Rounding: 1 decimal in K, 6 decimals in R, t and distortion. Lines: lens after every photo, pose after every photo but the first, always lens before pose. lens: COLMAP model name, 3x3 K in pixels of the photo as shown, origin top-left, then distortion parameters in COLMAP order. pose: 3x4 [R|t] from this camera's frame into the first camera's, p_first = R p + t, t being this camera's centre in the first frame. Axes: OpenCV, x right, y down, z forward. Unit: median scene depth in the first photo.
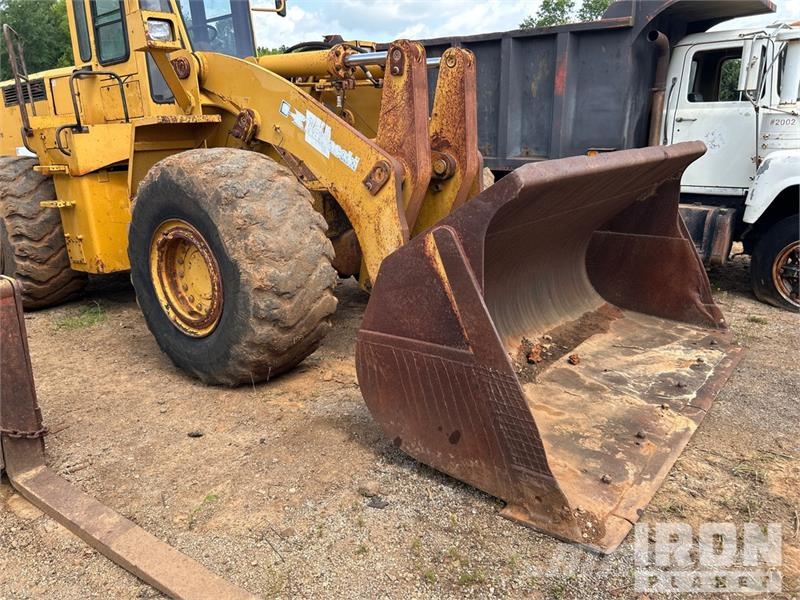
lens RADIAL K [[606.5, 0, 397.3], [0, 606.5, 304.0], [0, 0, 1]] dist [0.068396, -0.100329]
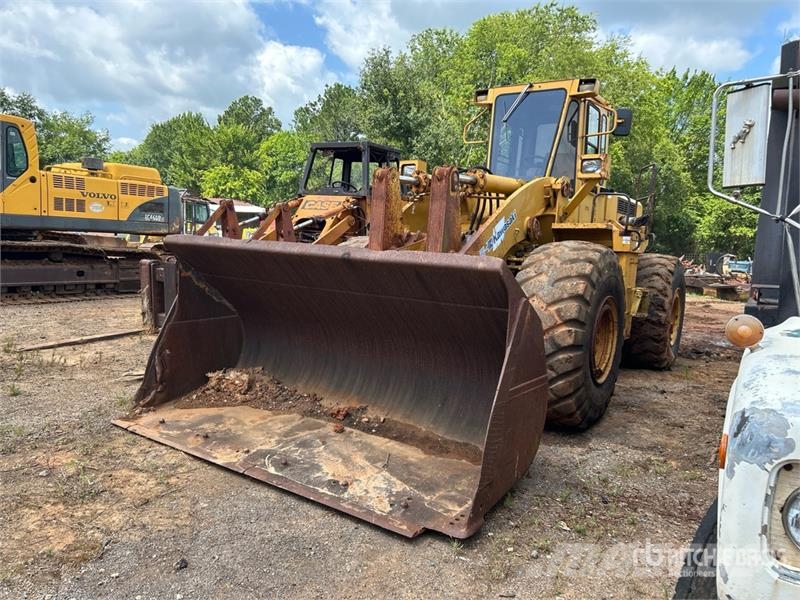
lens RADIAL K [[606.5, 0, 397.3], [0, 606.5, 304.0], [0, 0, 1]] dist [0.068396, -0.100329]
pose [[0.061773, 0.148509, -0.986980, 1.335376], [-0.321895, 0.938993, 0.121142, -0.286744], [0.944758, 0.310221, 0.105809, 0.892534]]
